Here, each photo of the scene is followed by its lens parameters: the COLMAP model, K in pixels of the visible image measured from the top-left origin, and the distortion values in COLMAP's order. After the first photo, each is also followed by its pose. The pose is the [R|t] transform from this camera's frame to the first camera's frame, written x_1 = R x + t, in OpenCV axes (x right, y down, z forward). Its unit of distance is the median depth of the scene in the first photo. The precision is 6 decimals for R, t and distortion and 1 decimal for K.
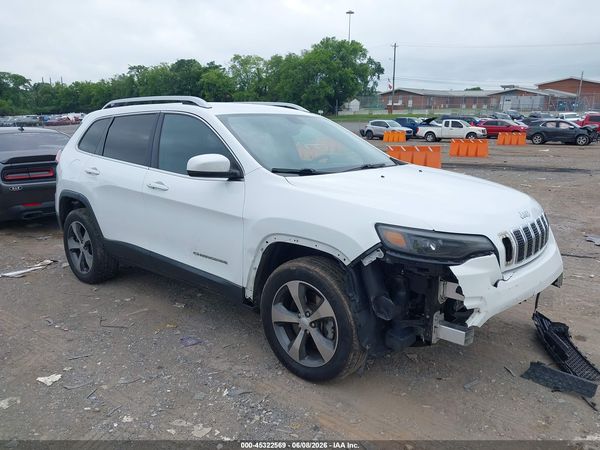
lens RADIAL K [[469.8, 0, 298.2], [0, 469.8, 222.2], [0, 0, 1]] dist [0.032728, -0.045032]
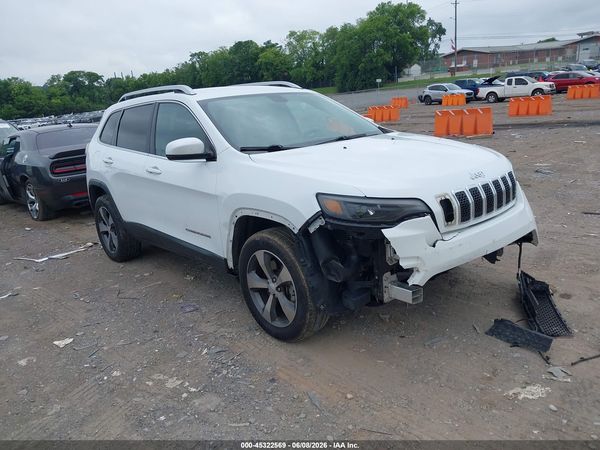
lens RADIAL K [[469.8, 0, 302.9], [0, 469.8, 220.2], [0, 0, 1]] dist [0.032728, -0.045032]
pose [[0.988418, -0.051427, -0.142778, 0.215289], [0.058307, 0.997310, 0.044423, 0.011213], [0.140110, -0.052234, 0.988757, -0.052092]]
